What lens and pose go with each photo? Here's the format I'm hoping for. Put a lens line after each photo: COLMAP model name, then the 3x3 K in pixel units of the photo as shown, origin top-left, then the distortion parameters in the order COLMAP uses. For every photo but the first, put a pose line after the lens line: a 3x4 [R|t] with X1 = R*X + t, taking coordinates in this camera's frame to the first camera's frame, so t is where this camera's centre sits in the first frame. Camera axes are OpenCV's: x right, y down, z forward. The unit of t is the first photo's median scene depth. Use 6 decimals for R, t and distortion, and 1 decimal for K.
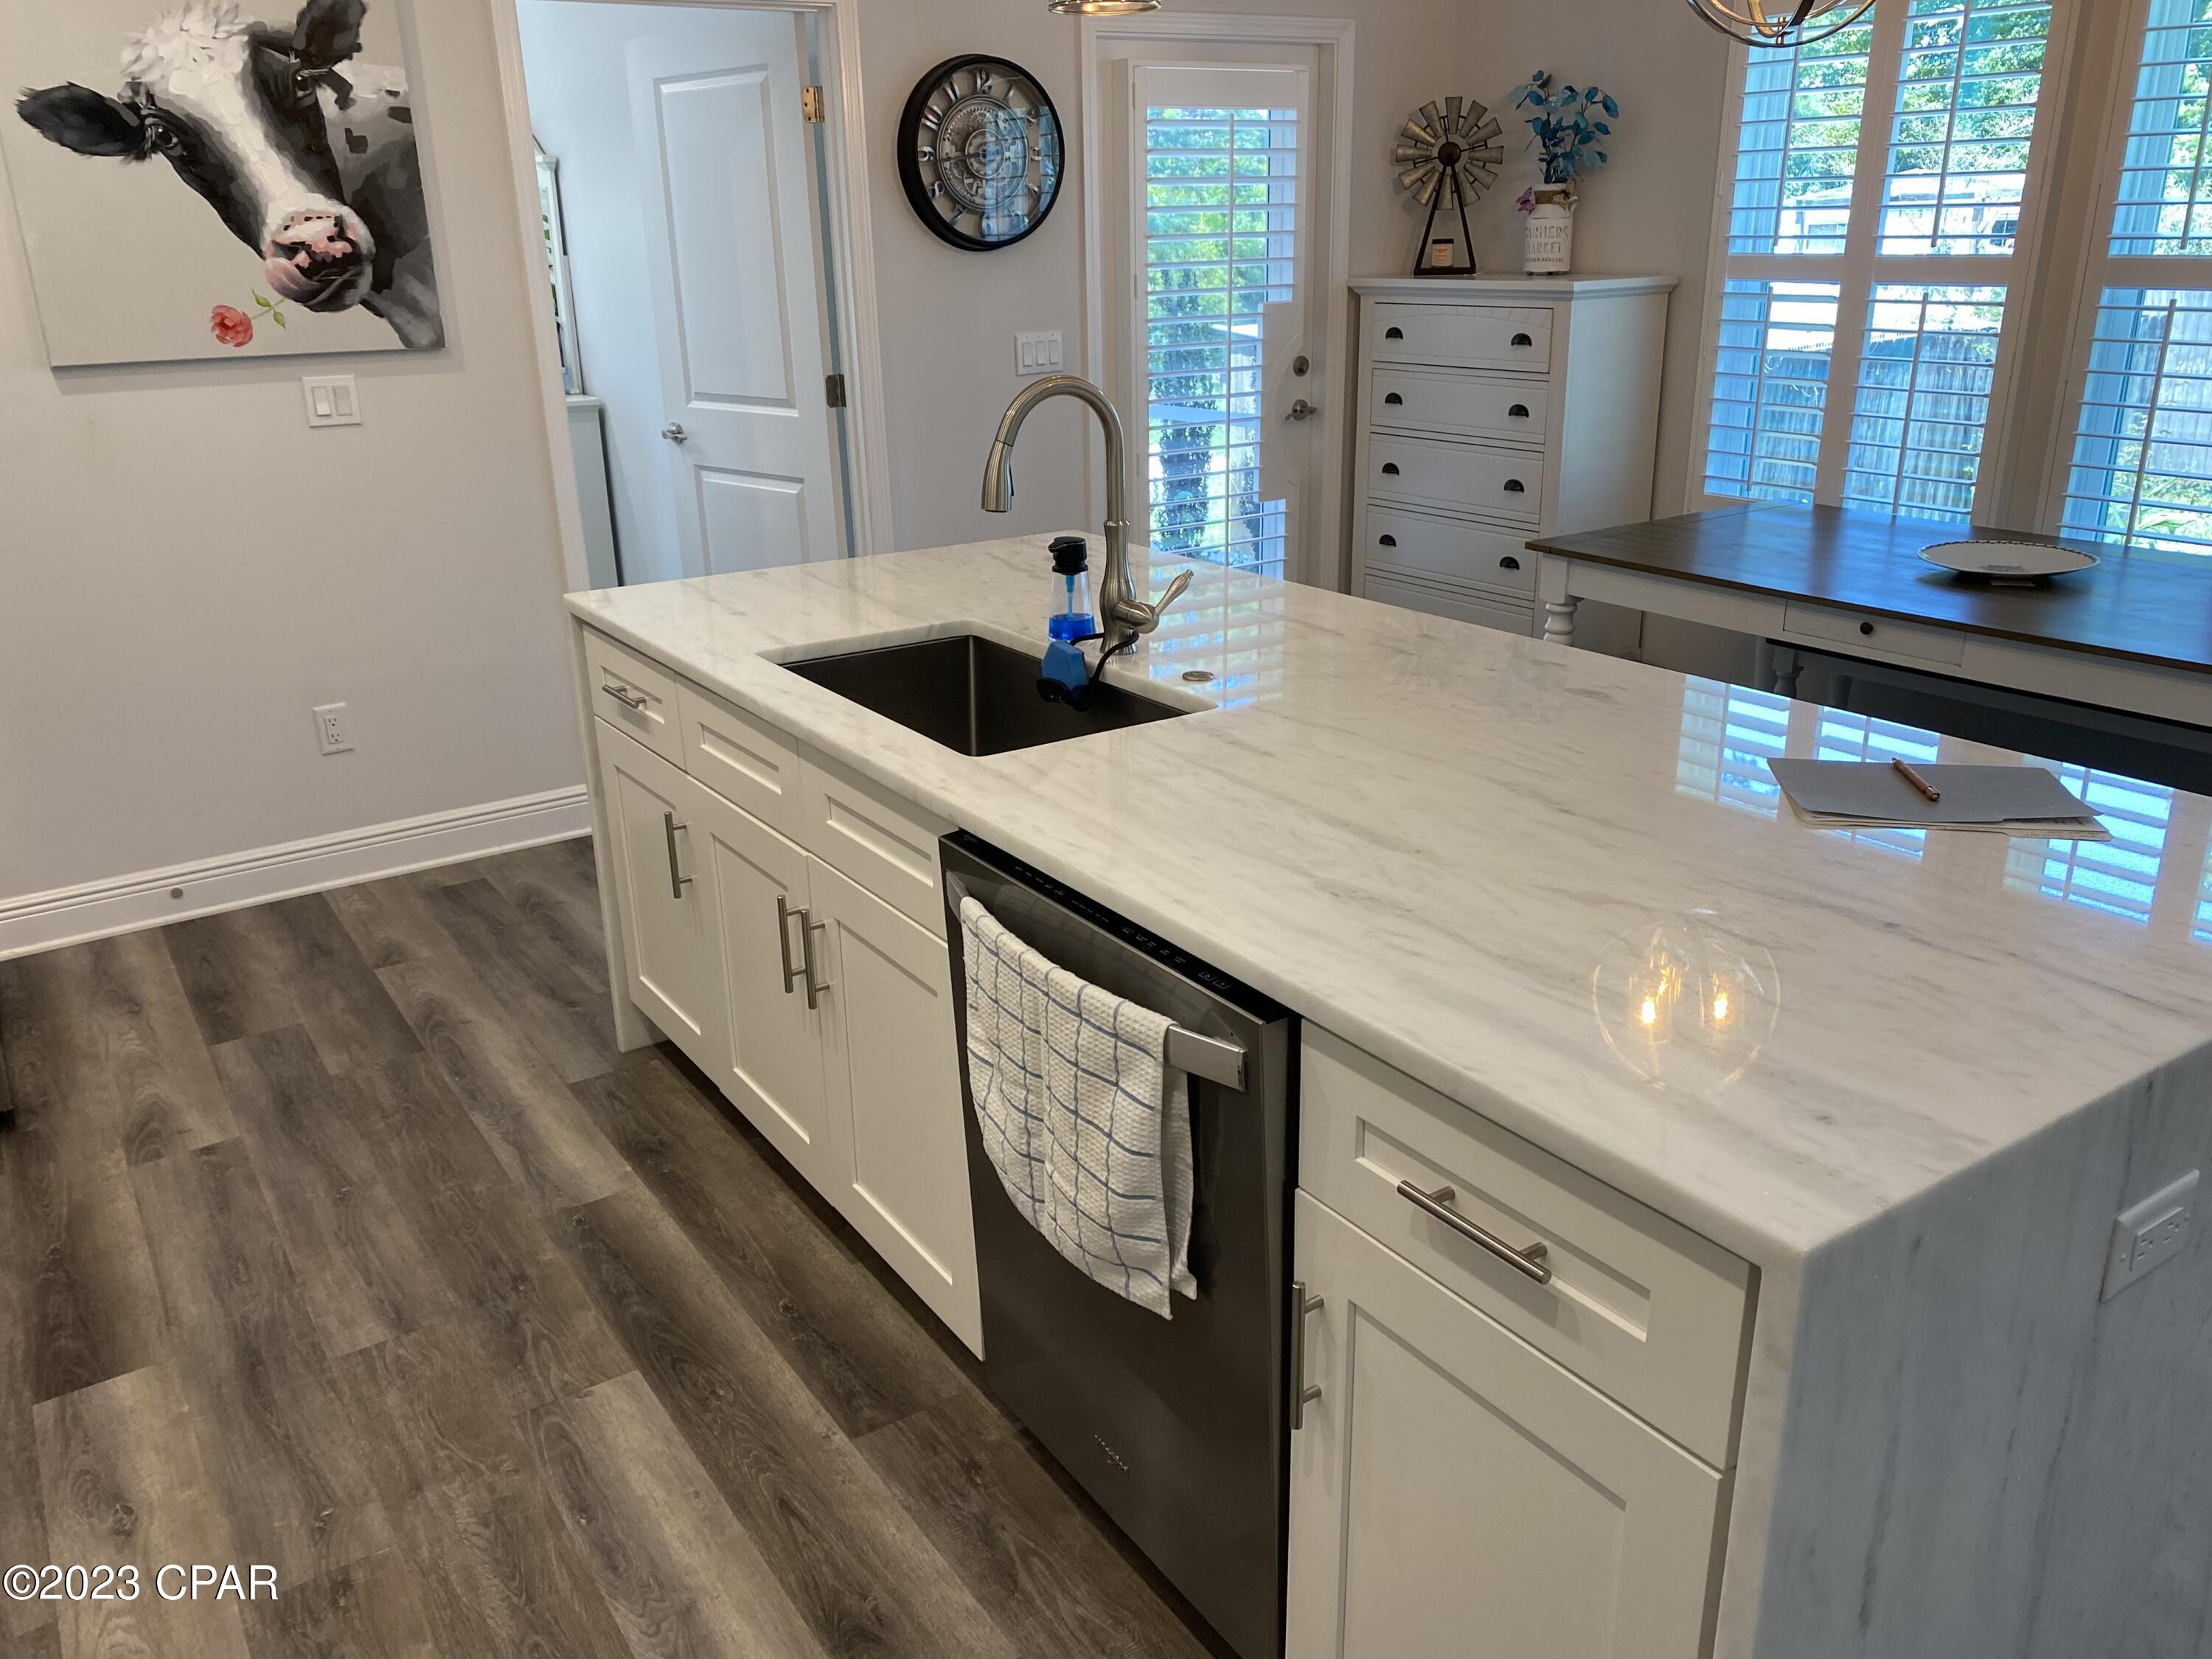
lens RADIAL K [[1663.1, 0, 1094.2], [0, 1663.1, 816.2], [0, 0, 1]] dist [0.010382, 0.000129]
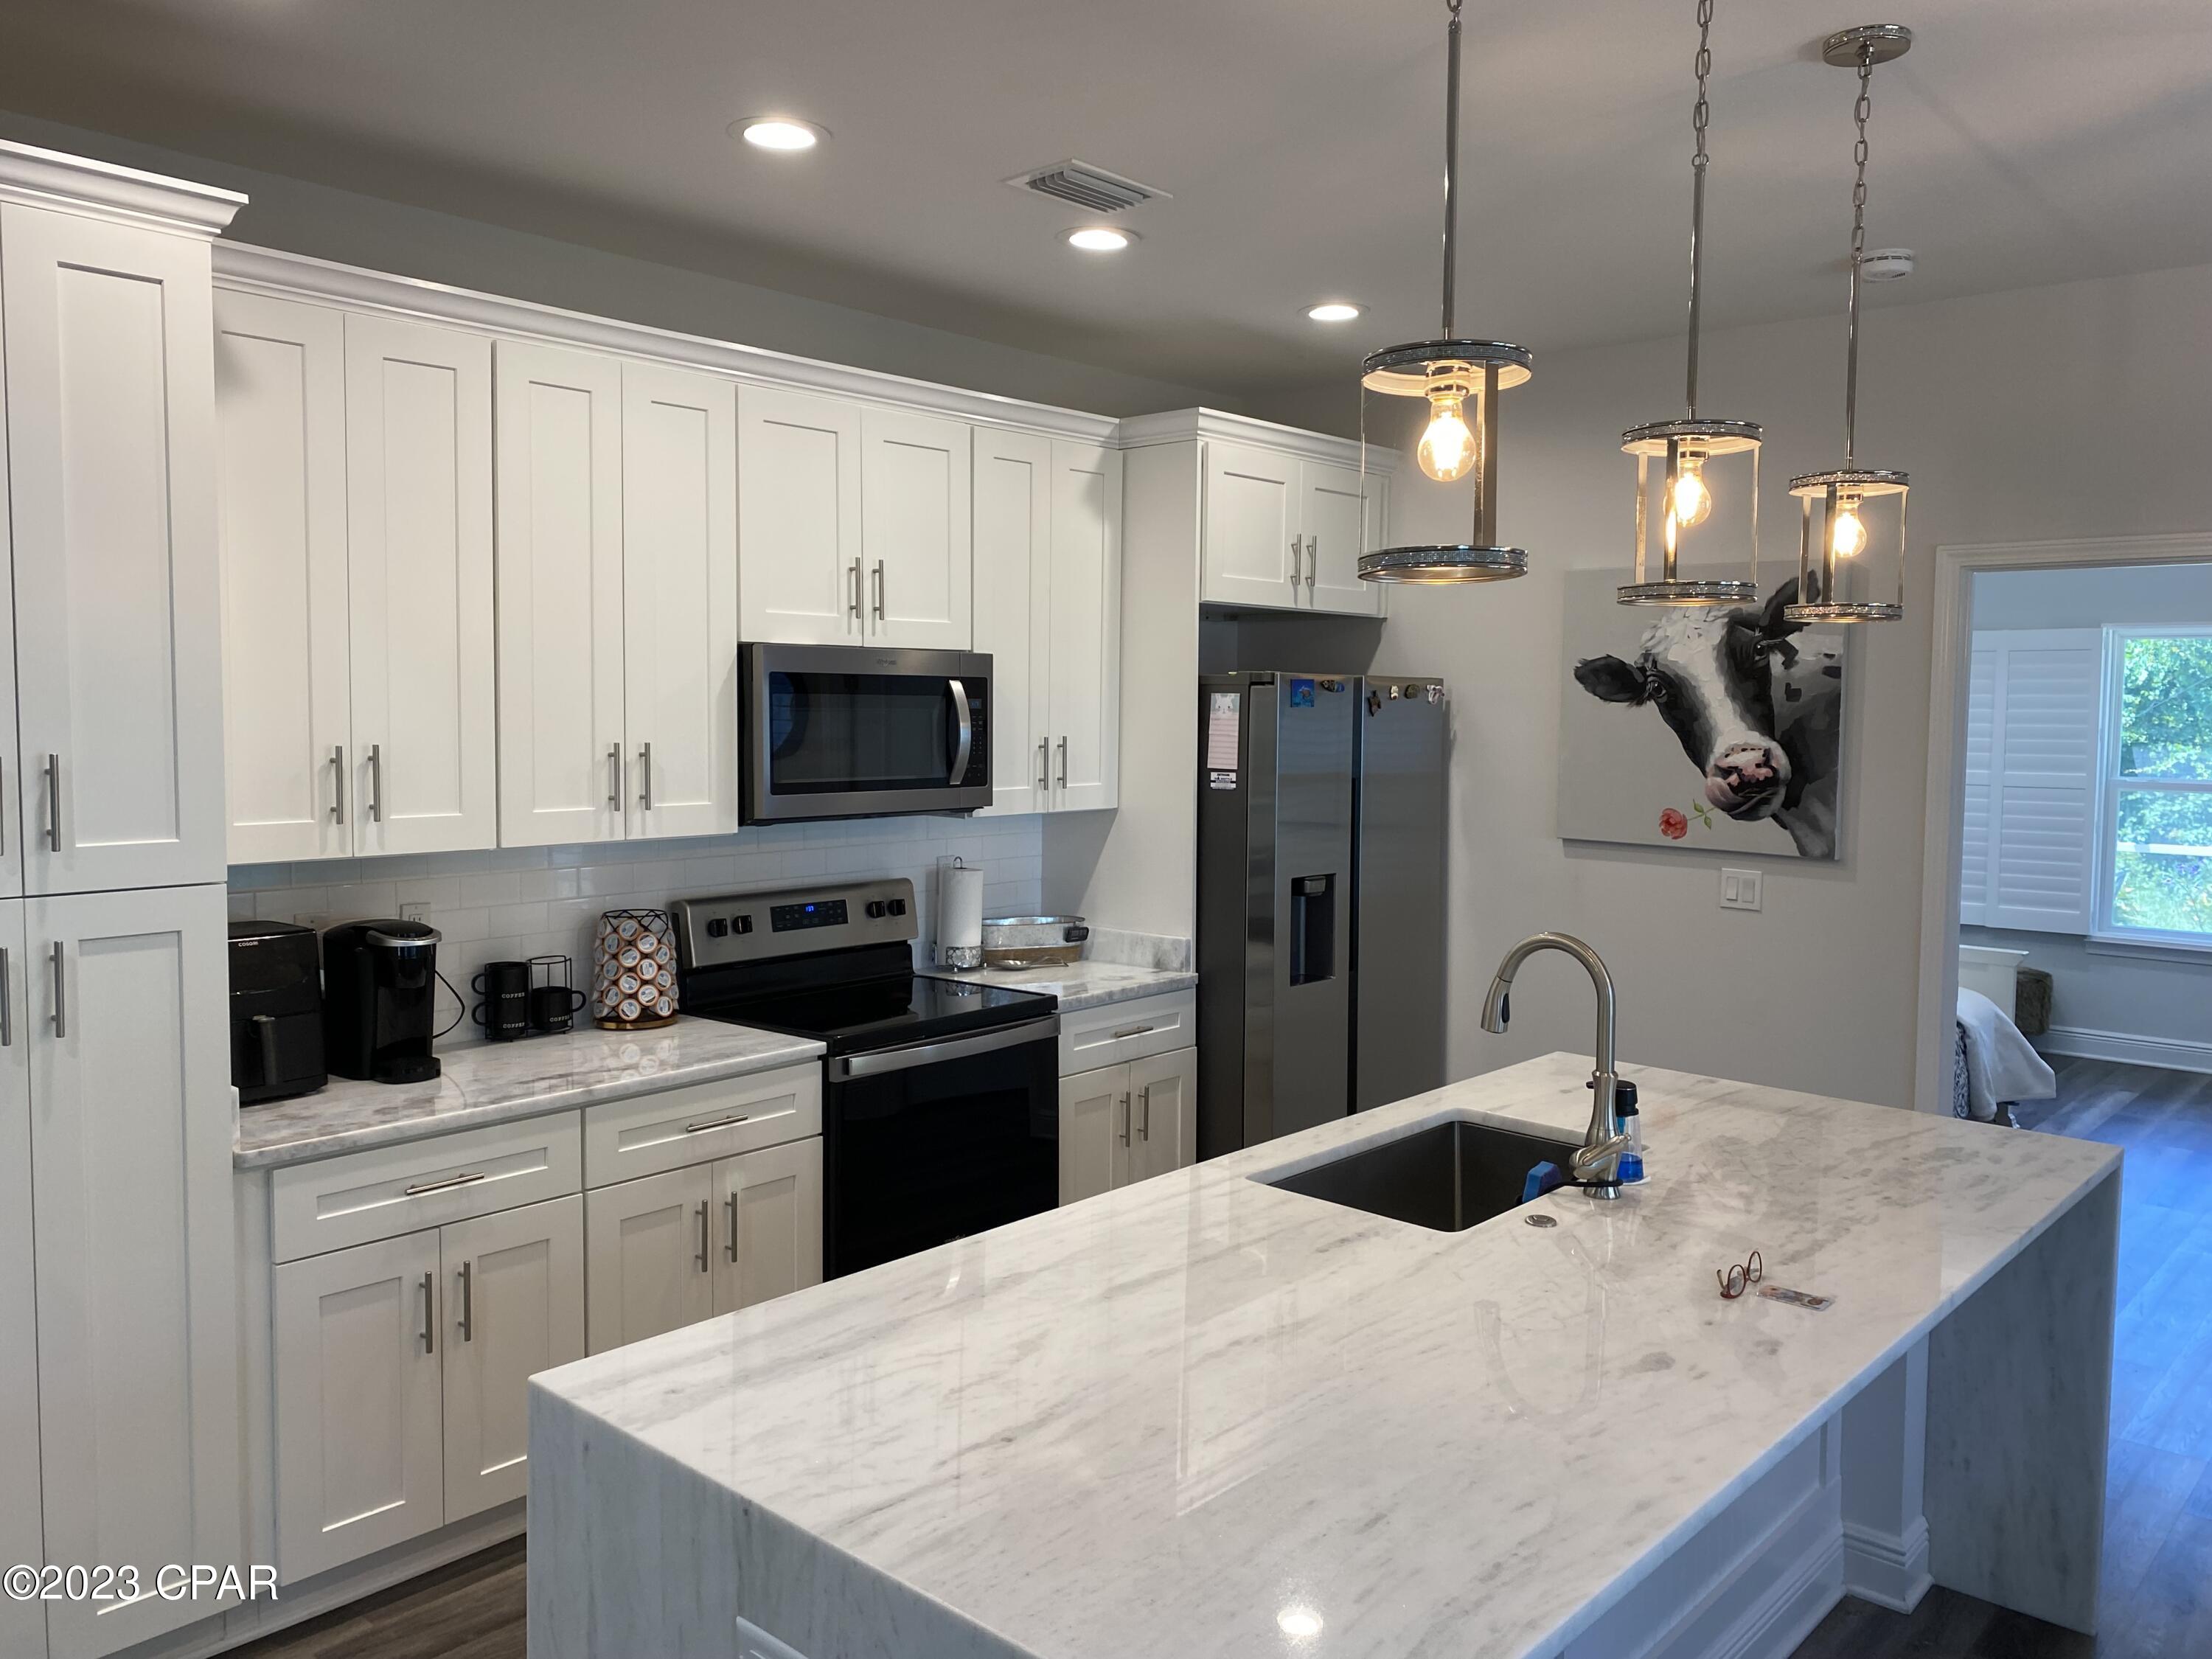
lens RADIAL K [[1663.1, 0, 1095.5], [0, 1663.1, 826.8], [0, 0, 1]] dist [0.010382, 0.000129]
pose [[0.263668, 0.102821, -0.959118, 0.614206], [-0.344754, 0.938675, 0.005855, -0.143484], [0.900902, 0.329116, 0.282947, 0.225949]]
